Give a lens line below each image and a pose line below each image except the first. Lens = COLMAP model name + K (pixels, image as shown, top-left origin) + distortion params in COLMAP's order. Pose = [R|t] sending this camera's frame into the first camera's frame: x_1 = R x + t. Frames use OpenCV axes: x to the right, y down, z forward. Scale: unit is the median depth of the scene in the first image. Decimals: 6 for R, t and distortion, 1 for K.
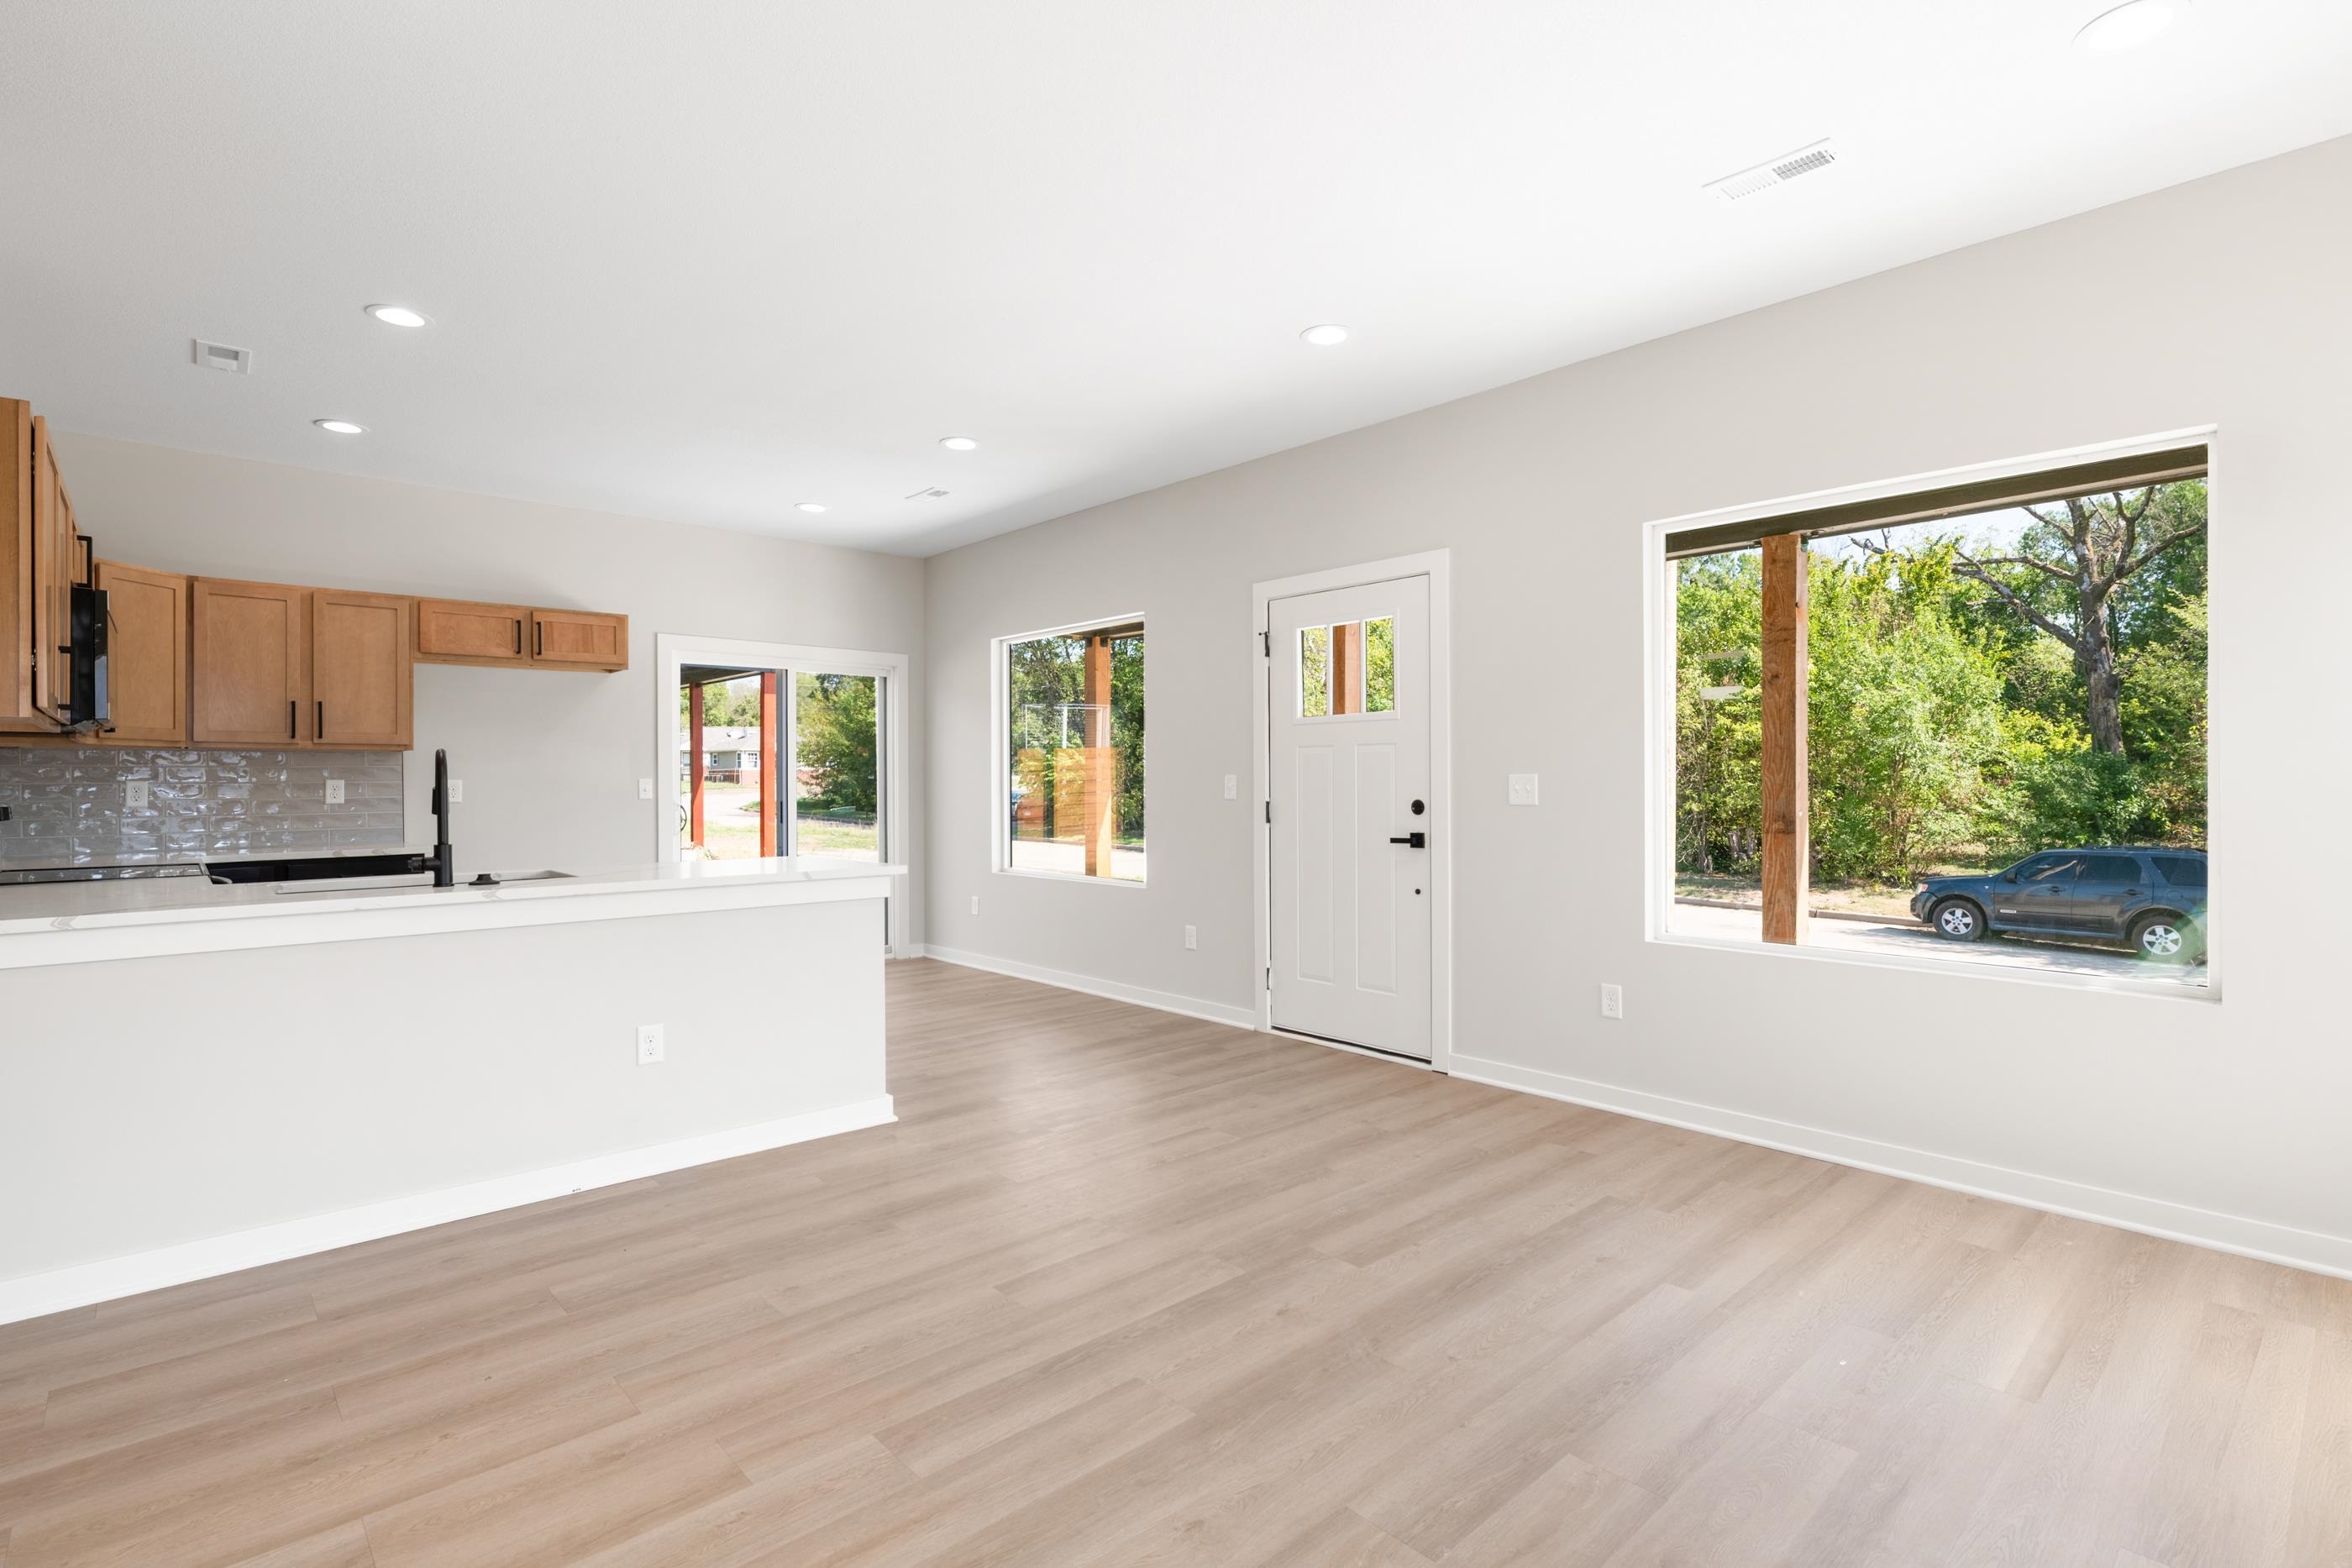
lens RADIAL K [[1110.4, 0, 1169.8], [0, 1110.4, 779.6], [0, 0, 1]] dist [-0.001173, -0.000199]
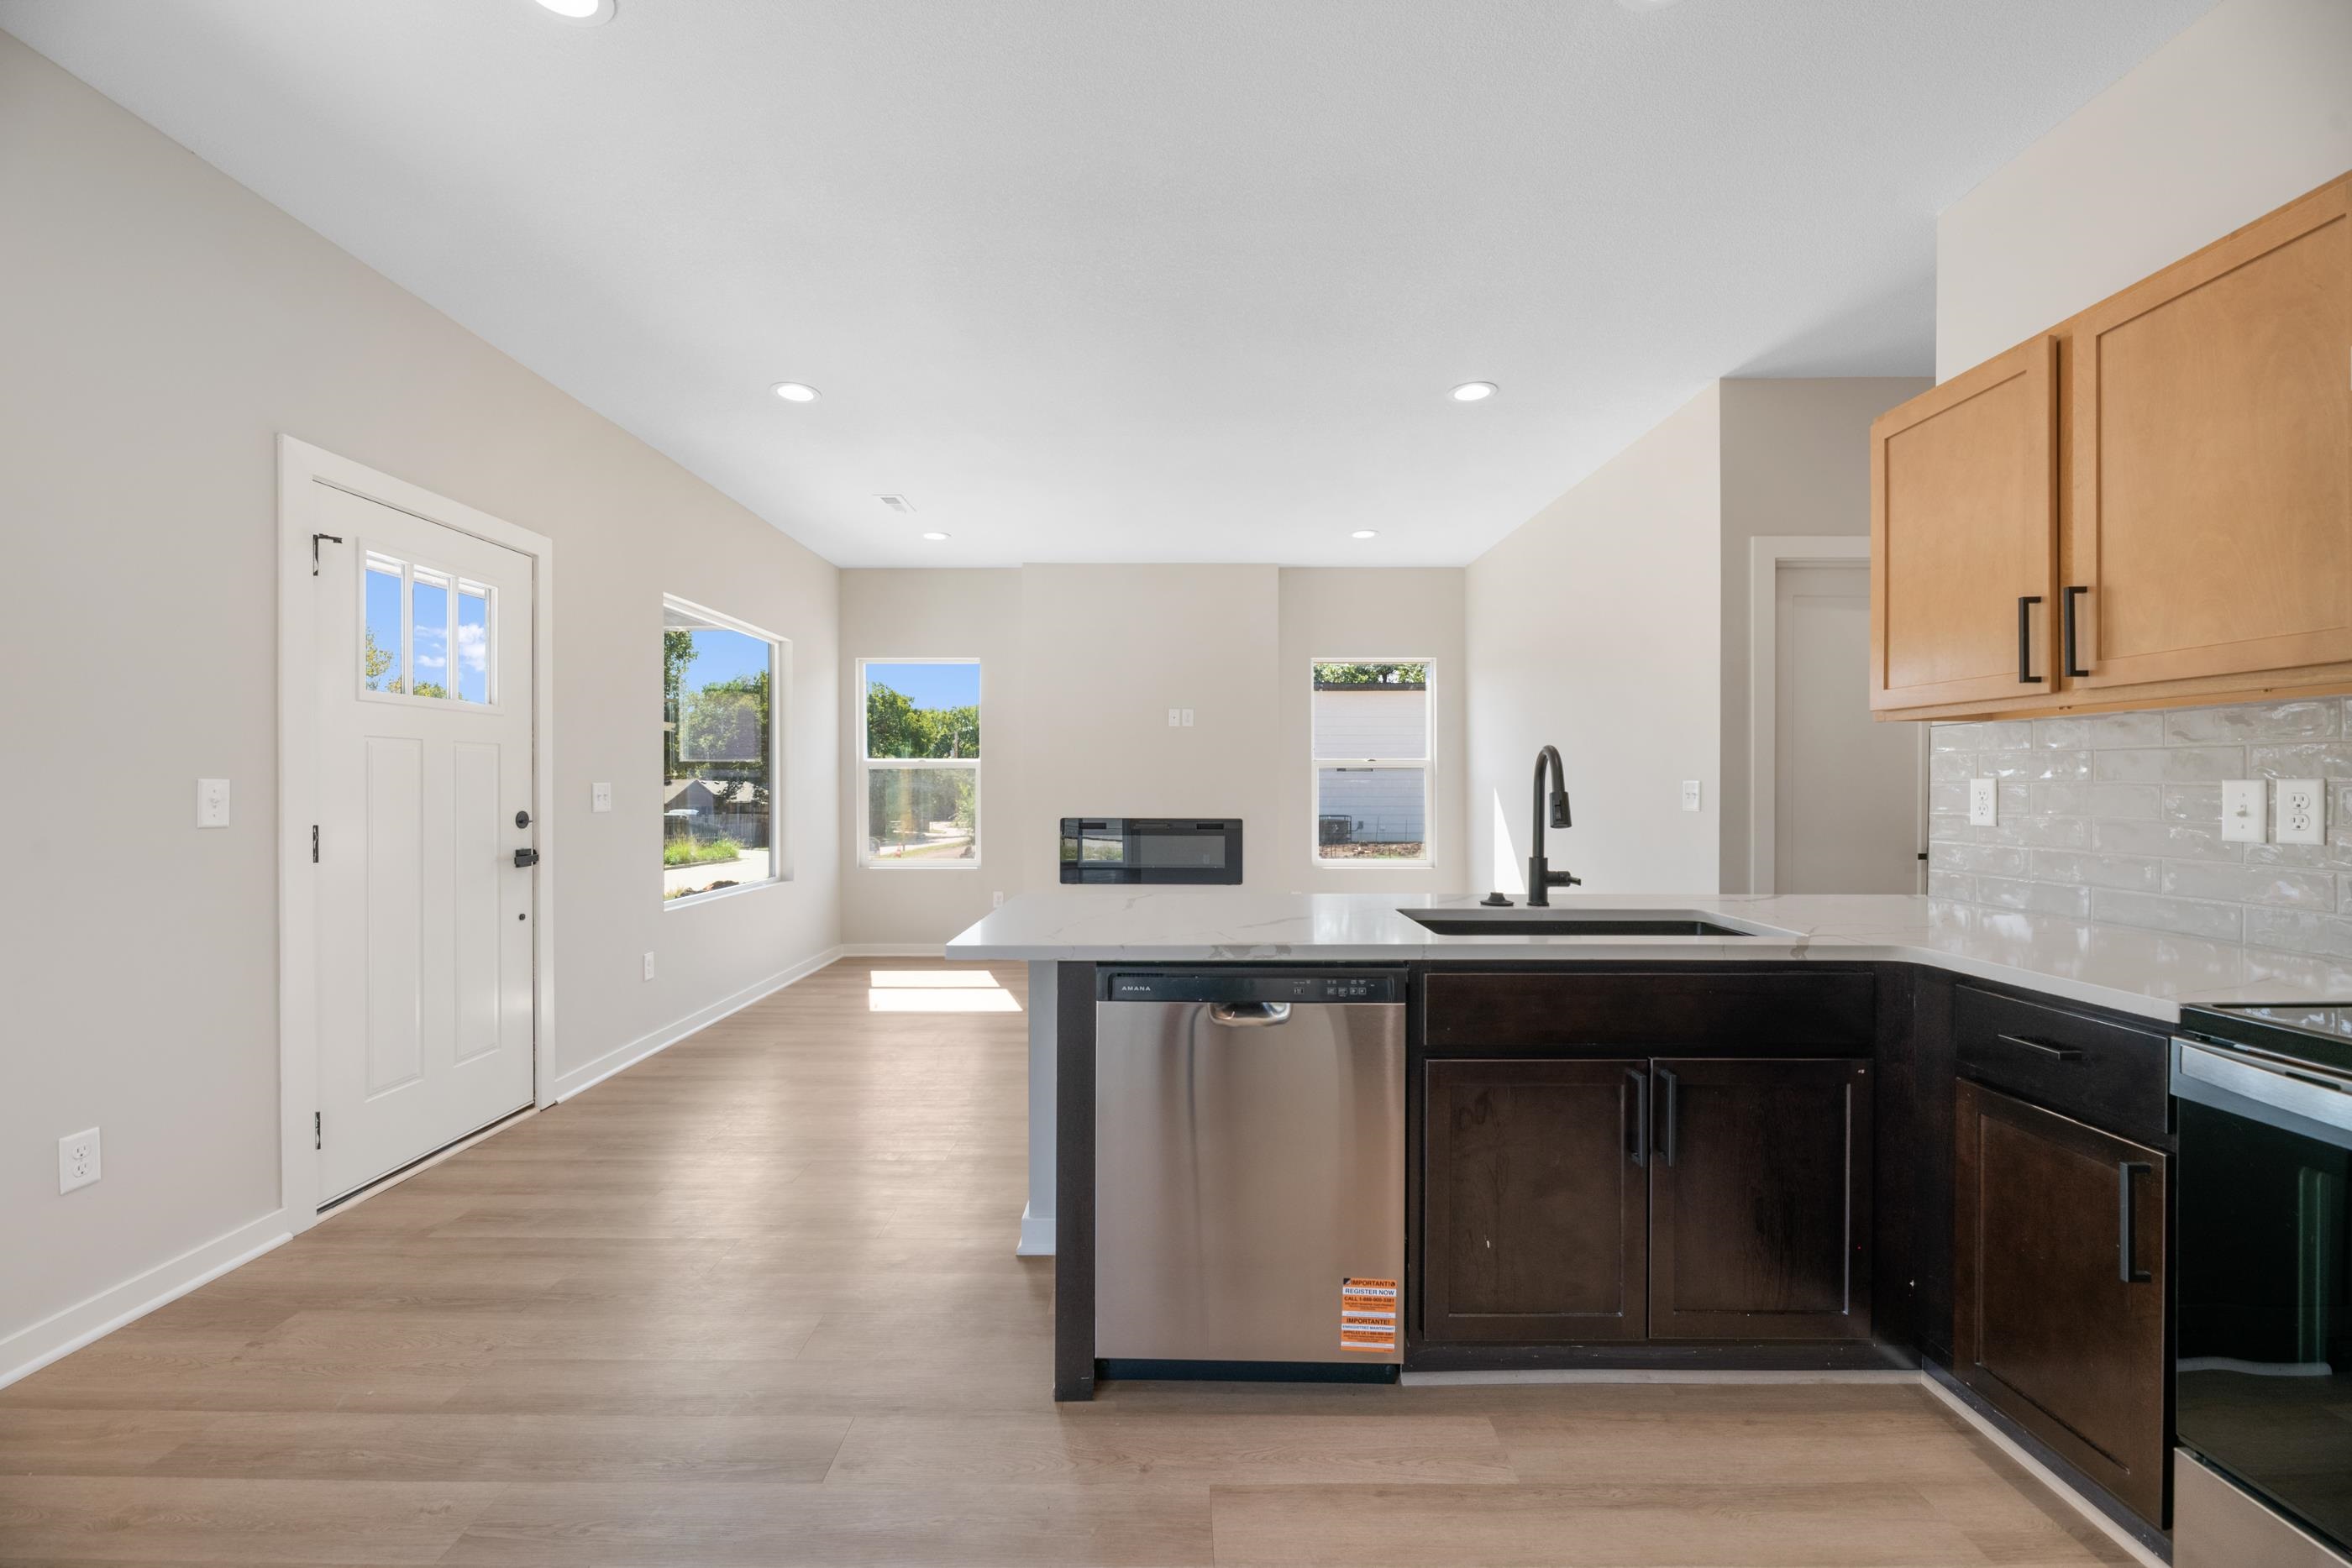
lens RADIAL K [[958.3, 0, 1176.3], [0, 958.3, 784.2], [0, 0, 1]] dist [-0.000753, -0.002648]
pose [[-0.740736, 0.005427, 0.671774, -0.708227], [0.003479, 0.999985, -0.004243, 0.002368], [-0.671787, -0.000805, -0.740744, 1.302993]]
